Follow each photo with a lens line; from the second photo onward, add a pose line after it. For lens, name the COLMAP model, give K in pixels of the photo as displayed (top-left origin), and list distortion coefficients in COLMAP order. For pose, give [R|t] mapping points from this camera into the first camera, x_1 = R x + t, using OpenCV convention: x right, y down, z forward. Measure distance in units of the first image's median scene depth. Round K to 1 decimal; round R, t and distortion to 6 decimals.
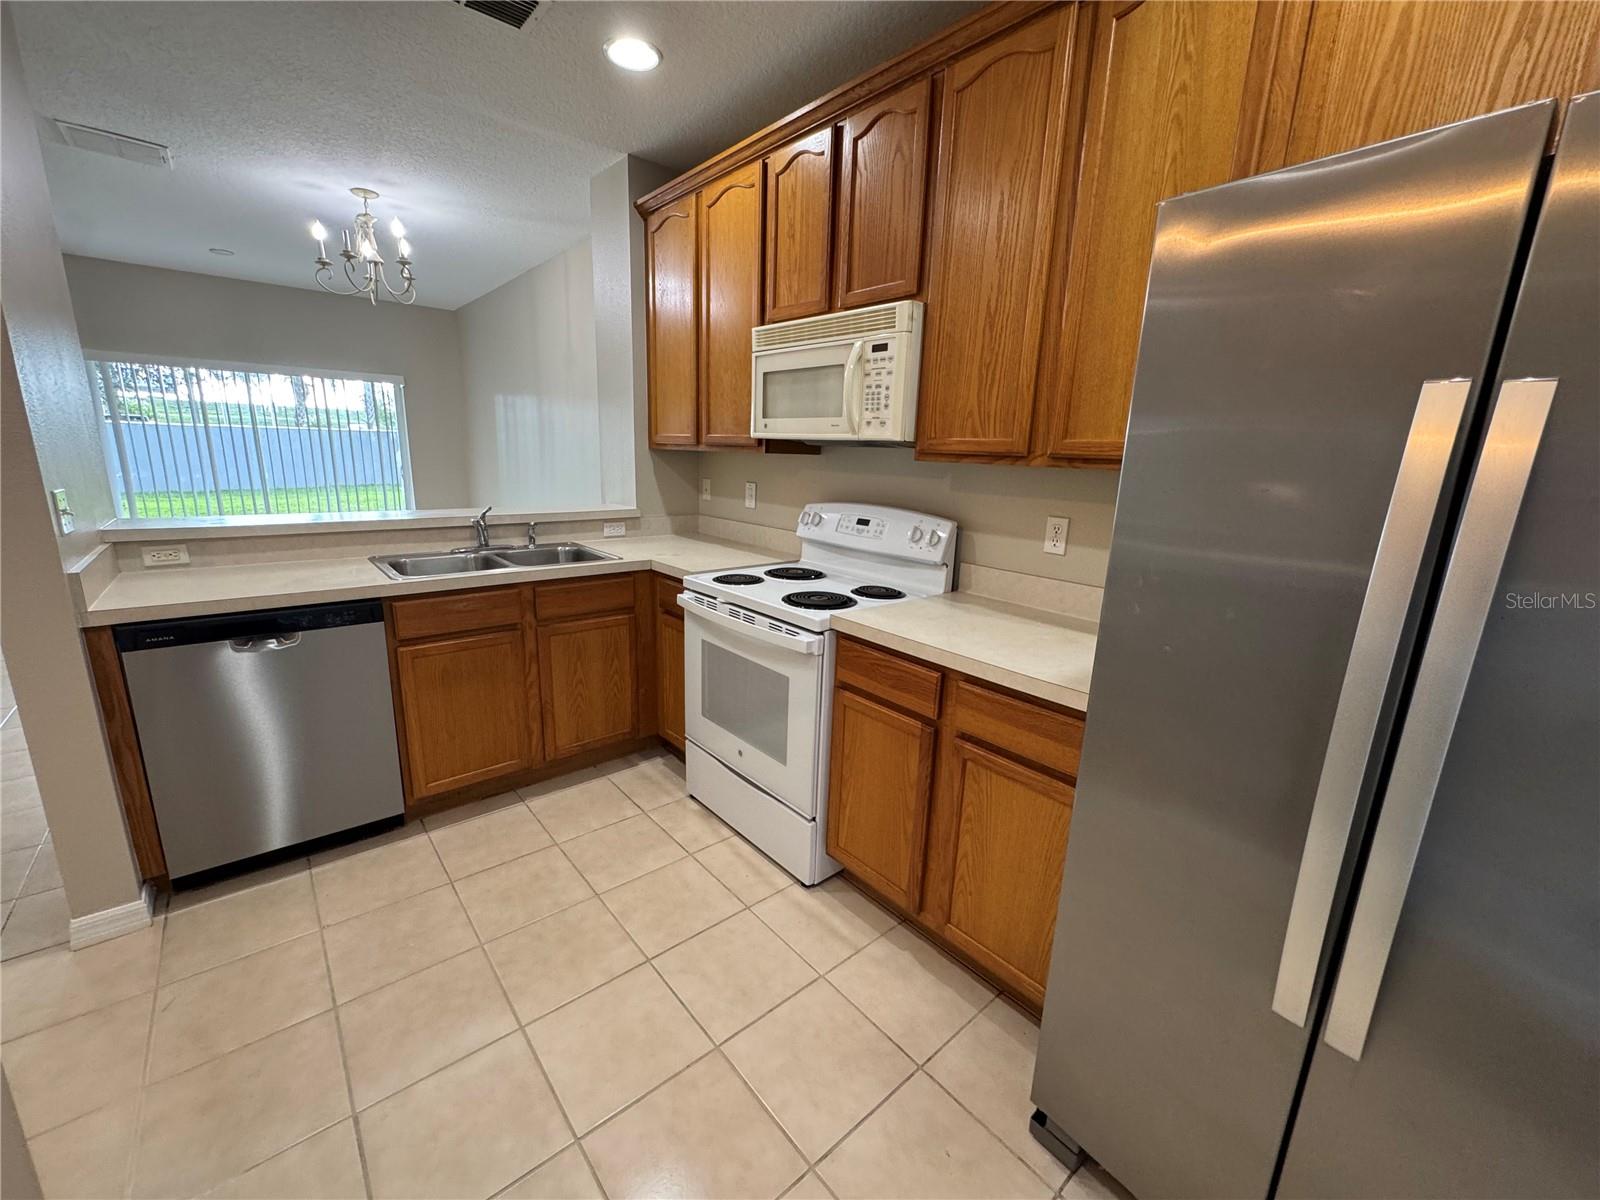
lens RADIAL K [[641.6, 0, 800.0], [0, 641.6, 600.0], [0, 0, 1]] dist [-0.001598, -0.000087]
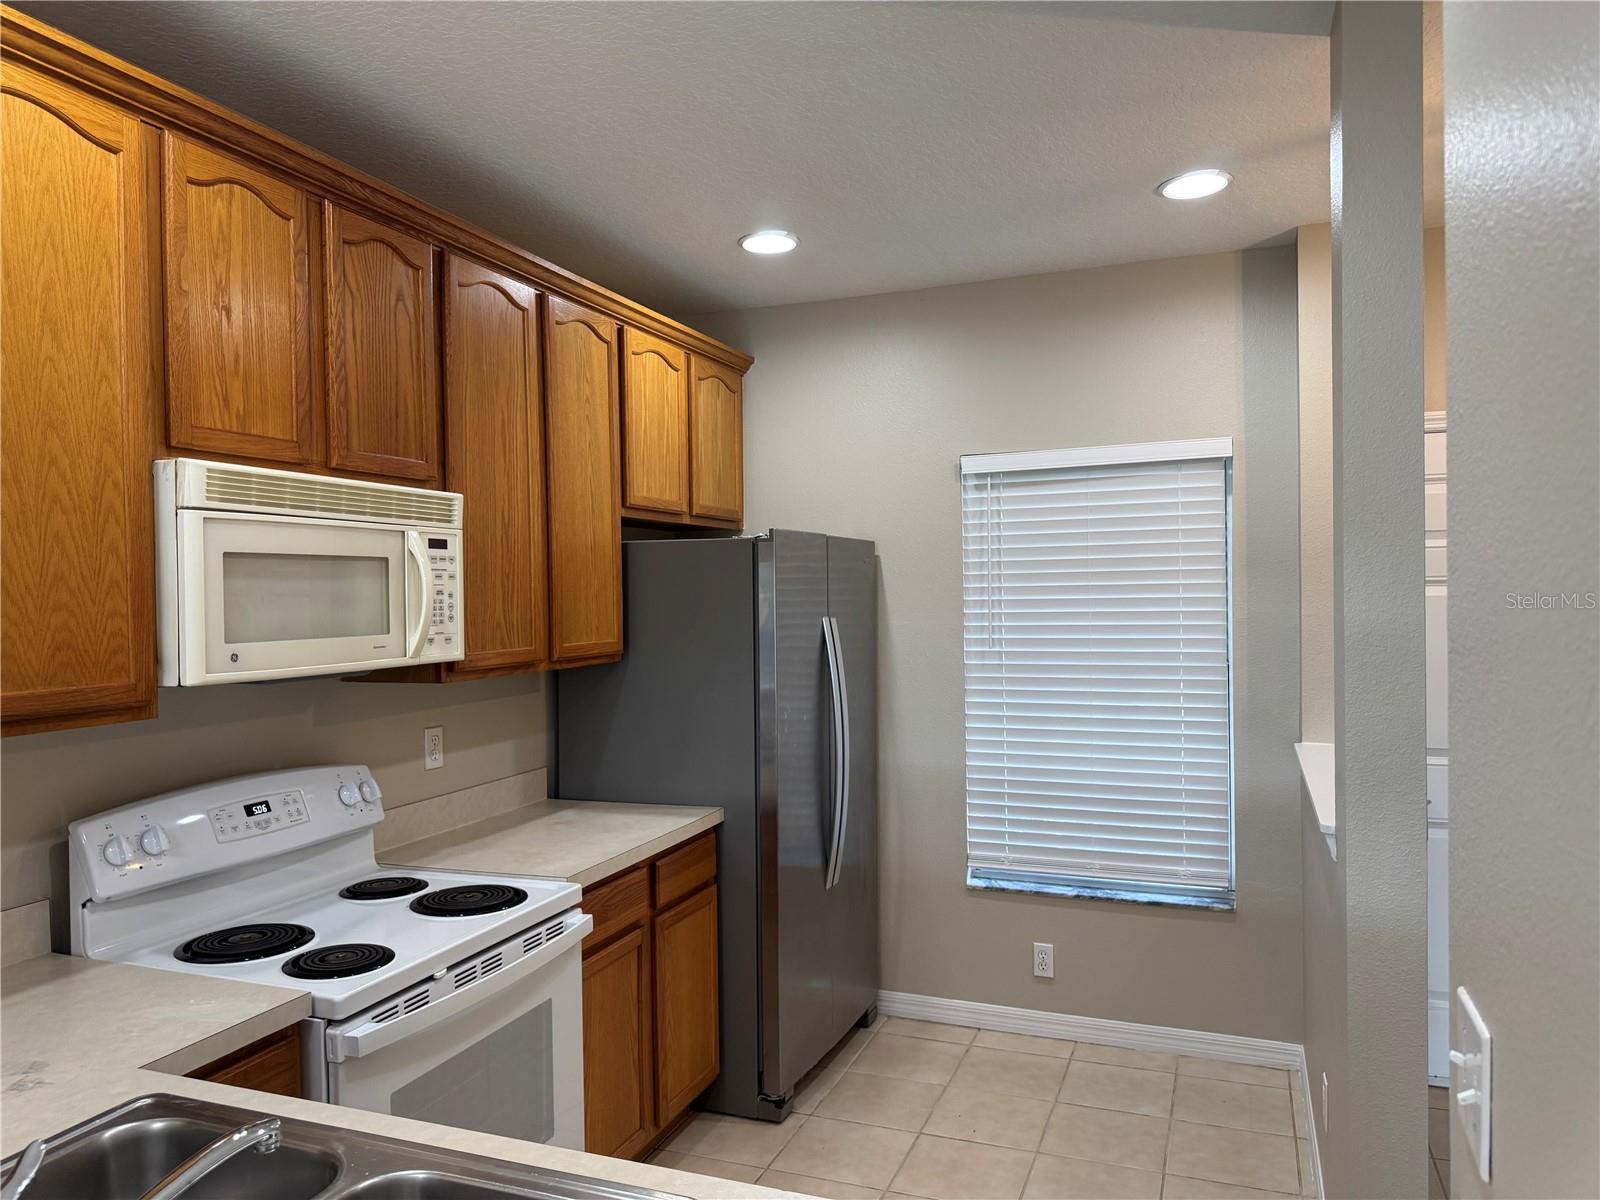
lens RADIAL K [[1115.0, 0, 800.0], [0, 1115.0, 600.0], [0, 0, 1]] dist [0.100460, 0.000100]
pose [[-0.465792, -0.034554, 0.884219, -1.246668], [0.200659, 0.969083, 0.143574, -0.432339], [-0.861843, 0.244302, -0.444458, 1.233422]]
